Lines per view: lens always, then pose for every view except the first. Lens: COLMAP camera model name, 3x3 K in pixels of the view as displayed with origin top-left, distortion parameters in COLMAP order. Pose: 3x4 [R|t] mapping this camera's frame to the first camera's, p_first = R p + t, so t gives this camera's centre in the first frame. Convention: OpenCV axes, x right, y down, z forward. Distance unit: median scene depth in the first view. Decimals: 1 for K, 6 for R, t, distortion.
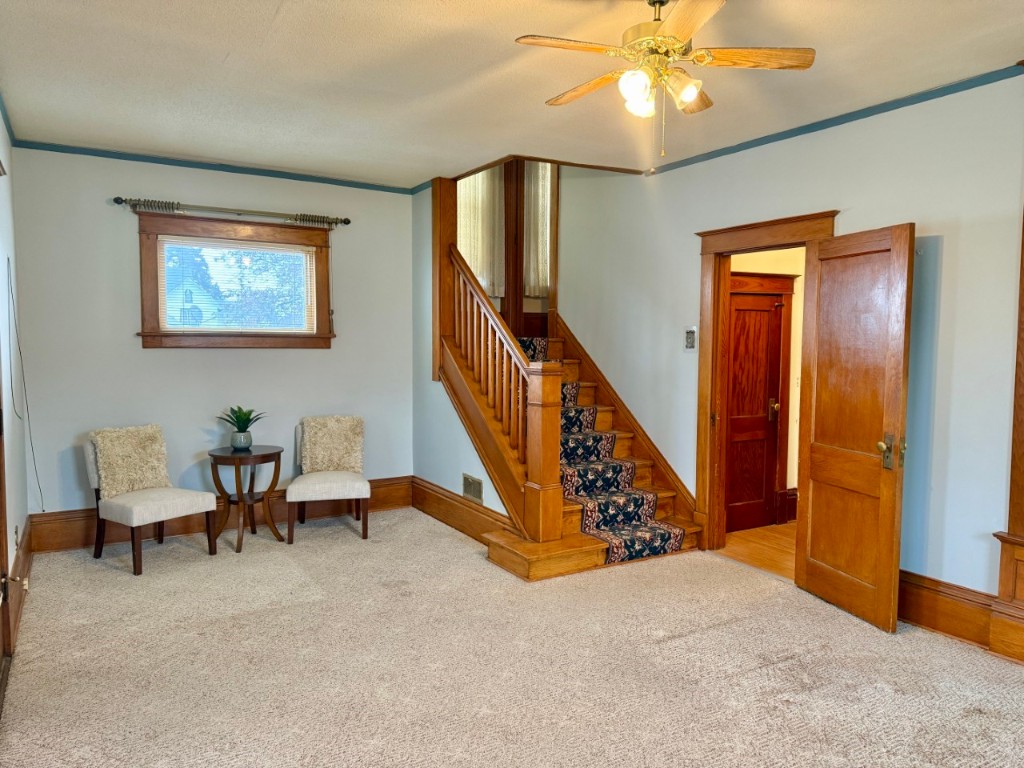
lens RADIAL K [[729.0, 0, 510.5], [0, 729.0, 386.3], [0, 0, 1]] dist [0.045476, -0.033024]
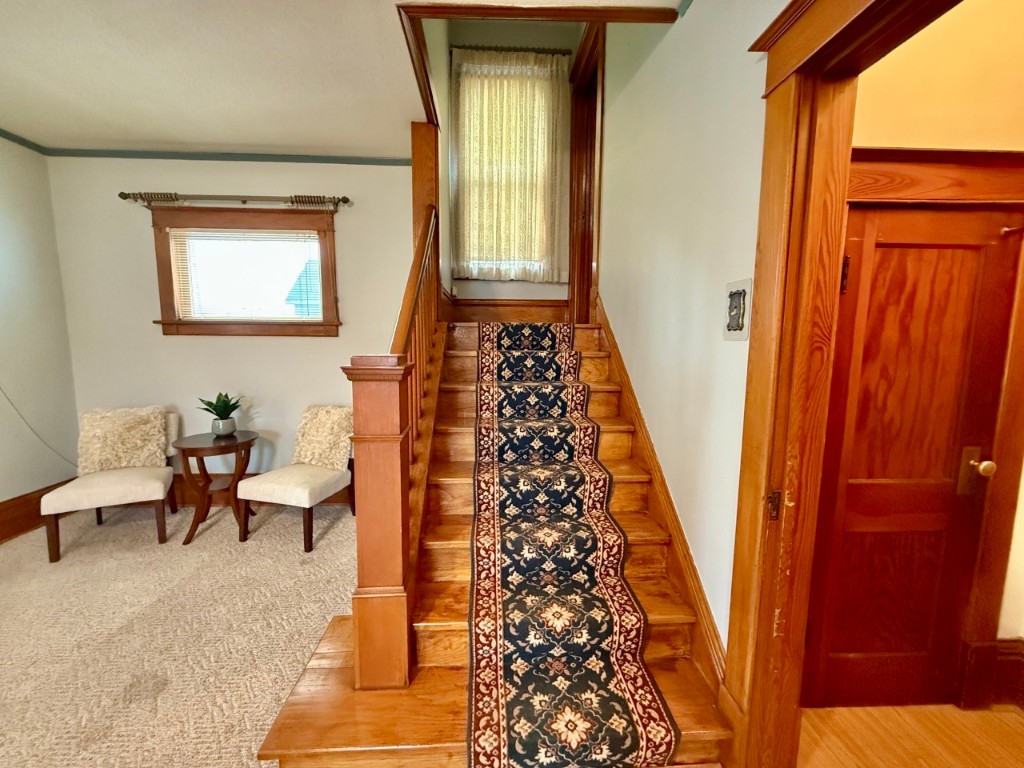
lens RADIAL K [[408.6, 0, 511.1], [0, 408.6, 382.8], [0, 0, 1]] dist [-0.008405, 0.000380]
pose [[0.882862, 0.052162, -0.466727, 0.233882], [-0.034512, 0.998332, 0.046293, -0.025699], [0.468363, -0.024762, 0.883189, 0.687008]]
